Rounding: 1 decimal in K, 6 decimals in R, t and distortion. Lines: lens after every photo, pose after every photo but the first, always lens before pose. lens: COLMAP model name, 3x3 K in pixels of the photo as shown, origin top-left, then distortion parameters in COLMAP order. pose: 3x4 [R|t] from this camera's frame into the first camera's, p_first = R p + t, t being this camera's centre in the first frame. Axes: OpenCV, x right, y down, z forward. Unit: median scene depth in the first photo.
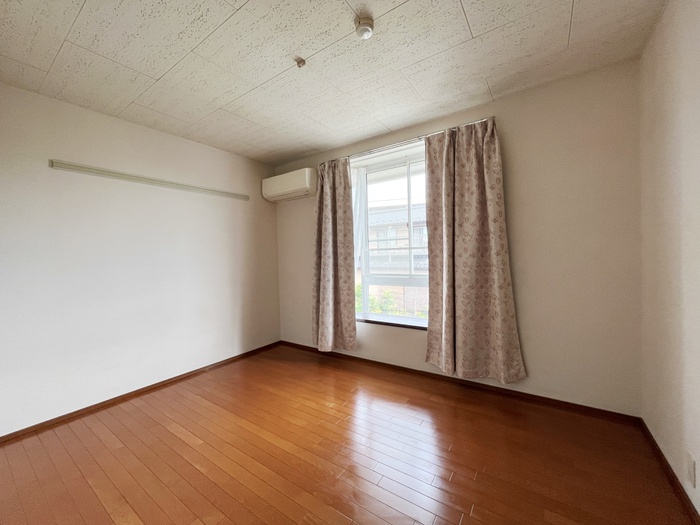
lens RADIAL K [[283.9, 0, 345.9], [0, 283.9, 261.3], [0, 0, 1]] dist [0.003108, -0.000221]
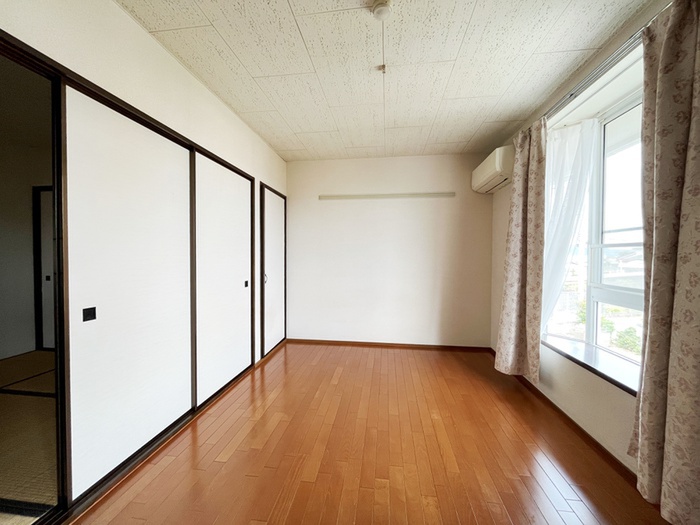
lens RADIAL K [[283.9, 0, 346.9], [0, 283.9, 262.4], [0, 0, 1]] dist [0.003108, -0.000221]
pose [[0.463685, 0.050094, -0.884583, 0.420577], [-0.032619, 0.998689, 0.039458, -0.011248], [0.885400, 0.010558, 0.464711, 0.227601]]
